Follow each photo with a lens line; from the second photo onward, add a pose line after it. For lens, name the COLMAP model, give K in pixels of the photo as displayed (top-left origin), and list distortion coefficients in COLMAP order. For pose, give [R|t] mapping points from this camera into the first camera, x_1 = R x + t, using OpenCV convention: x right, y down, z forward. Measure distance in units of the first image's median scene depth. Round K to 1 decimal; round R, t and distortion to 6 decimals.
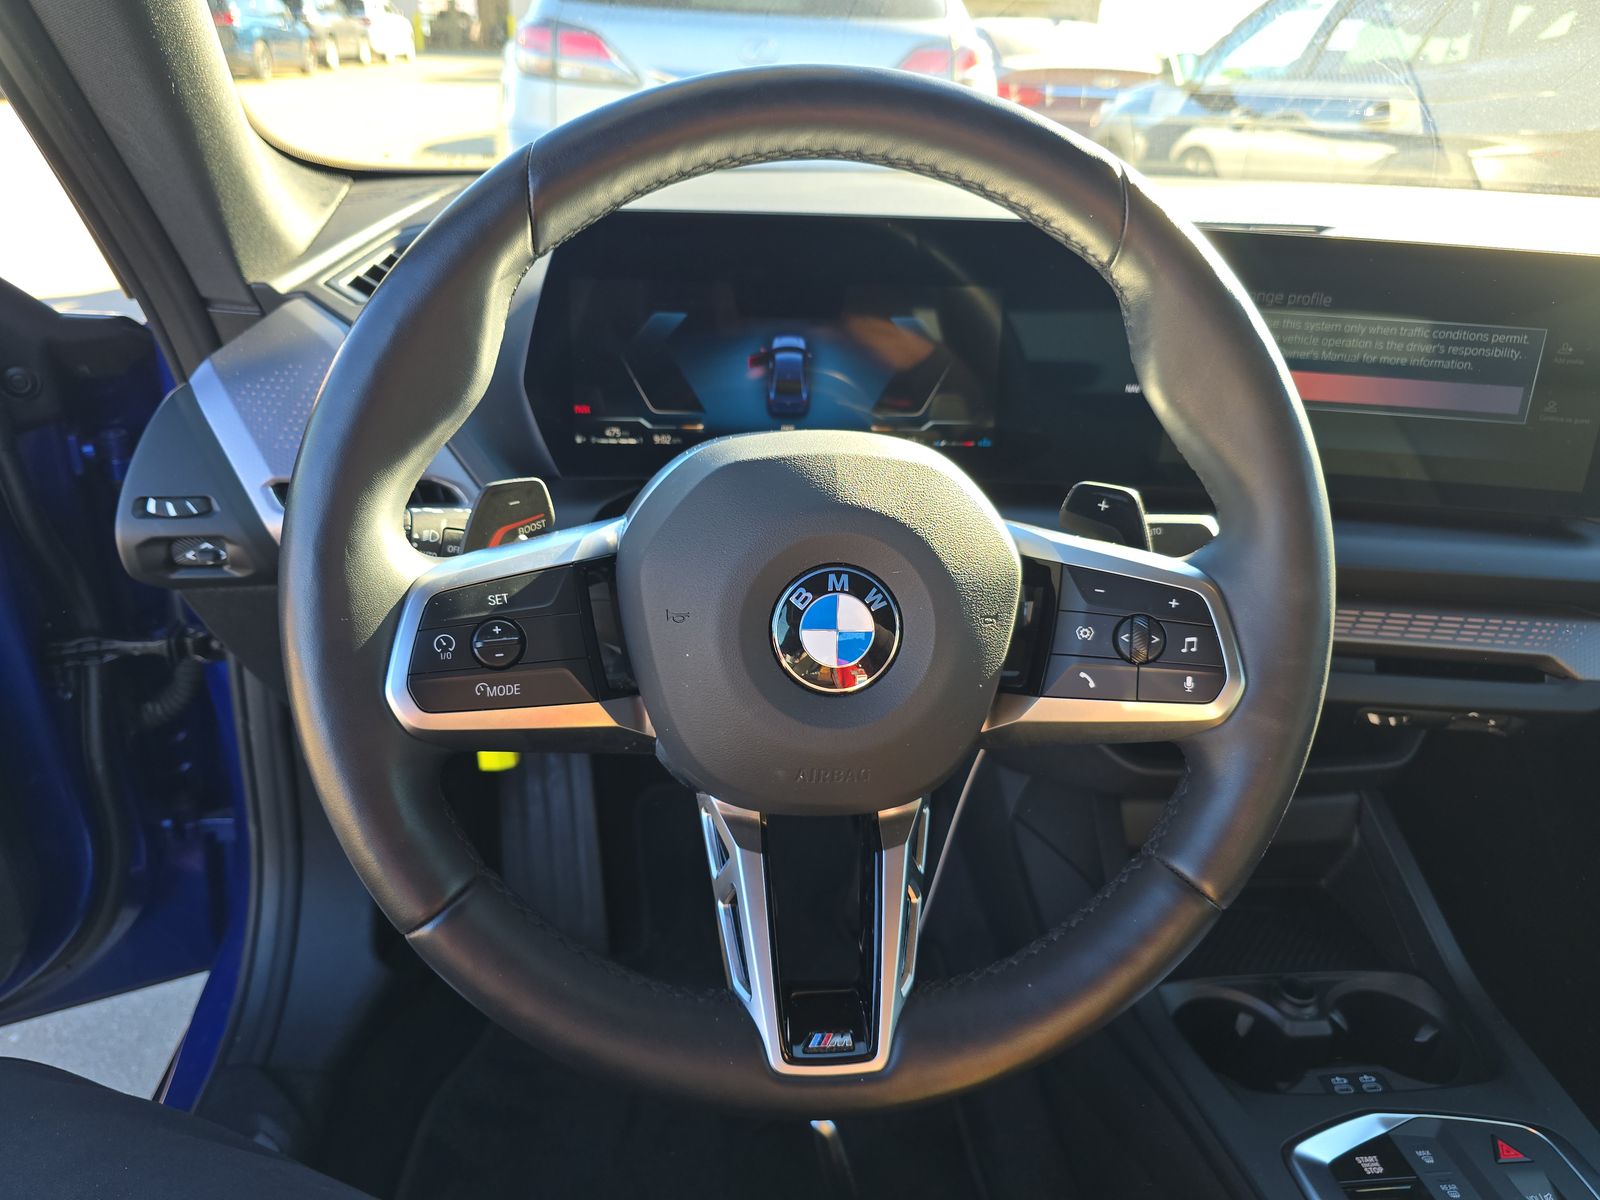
lens RADIAL K [[1127.9, 0, 800.0], [0, 1127.9, 600.0], [0, 0, 1]] dist [0.008095, -0.000608]
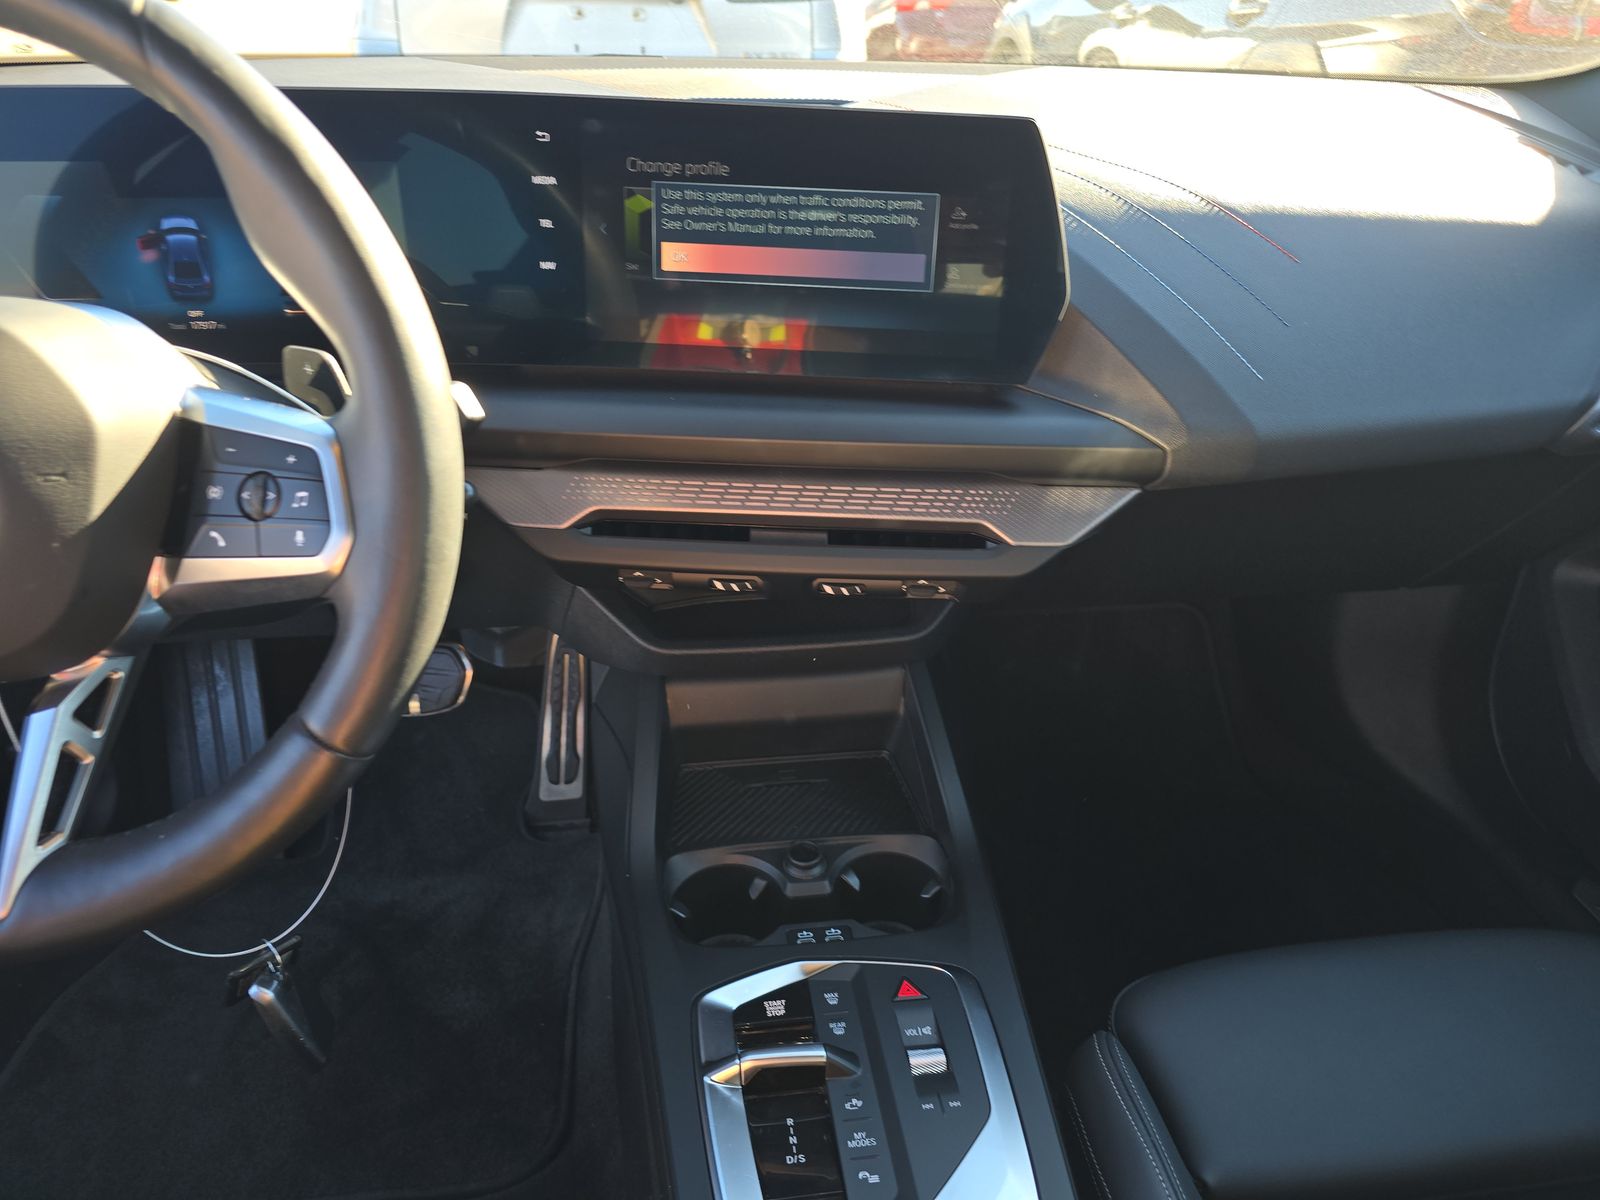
lens RADIAL K [[1105.2, 0, 800.0], [0, 1105.2, 600.0], [0, 0, 1]] dist [0.091485, -0.109996]
pose [[0.999287, -0.032375, 0.019400, 0.496361], [0.030992, 0.997219, 0.067777, 0.048447], [-0.021540, -0.067127, 0.997512, -0.010450]]
